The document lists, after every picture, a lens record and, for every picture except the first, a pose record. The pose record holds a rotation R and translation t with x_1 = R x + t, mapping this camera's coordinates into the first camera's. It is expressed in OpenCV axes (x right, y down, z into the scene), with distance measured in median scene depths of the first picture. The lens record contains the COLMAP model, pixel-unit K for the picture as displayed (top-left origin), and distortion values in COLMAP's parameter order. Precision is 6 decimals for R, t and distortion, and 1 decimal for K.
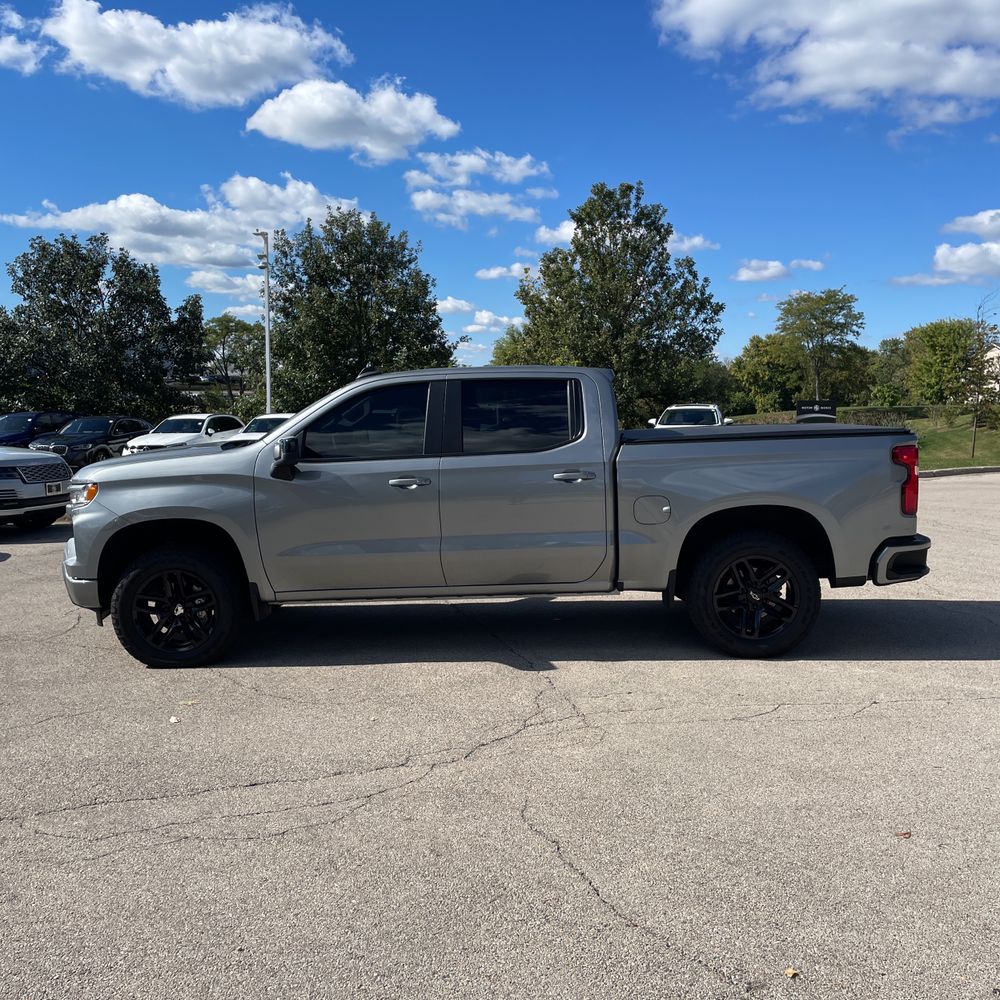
lens RADIAL K [[981.6, 0, 503.0], [0, 981.6, 555.3], [0, 0, 1]] dist [0.022417, -0.010837]
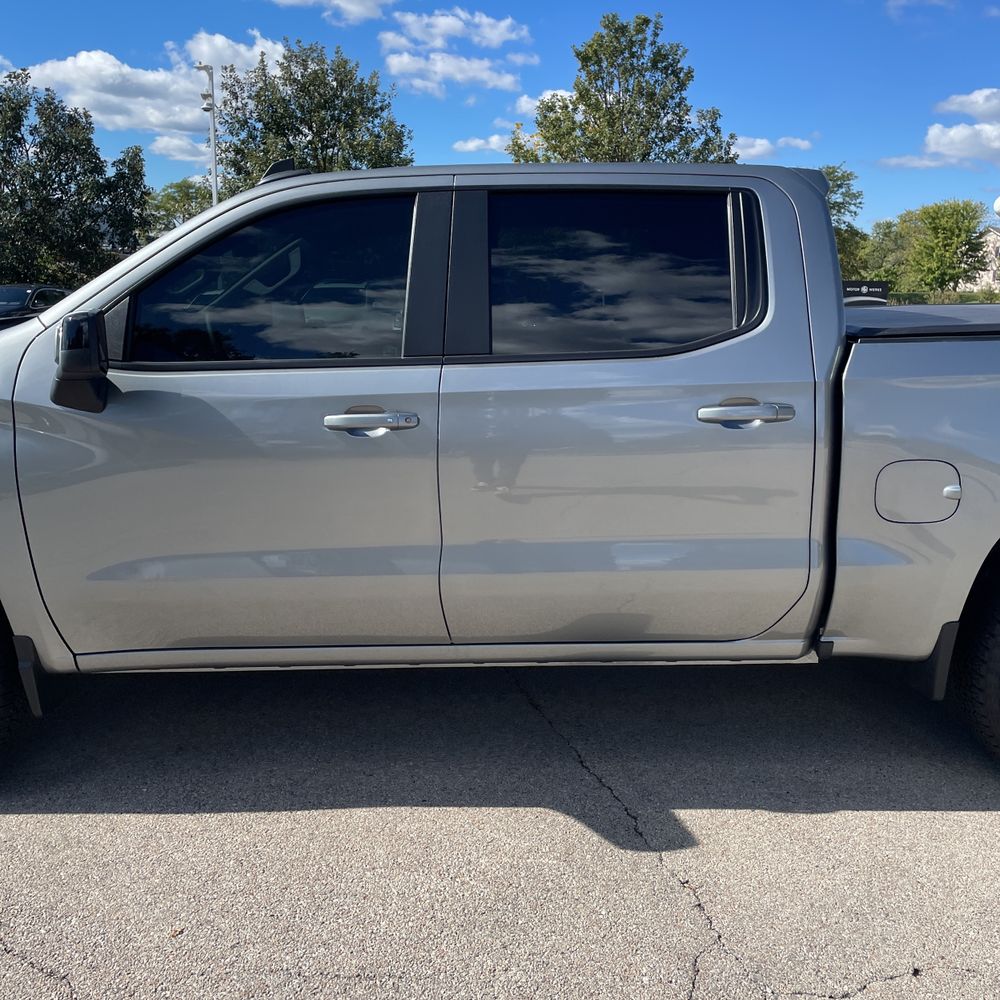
lens RADIAL K [[993.0, 0, 516.5], [0, 993.0, 503.8], [0, 0, 1]] dist [0.055335, -0.060757]
pose [[0.999175, 0.010293, 0.039284, -0.008833], [-0.012803, 0.997857, 0.064174, -0.012685], [-0.038539, -0.064624, 0.997165, 0.104003]]
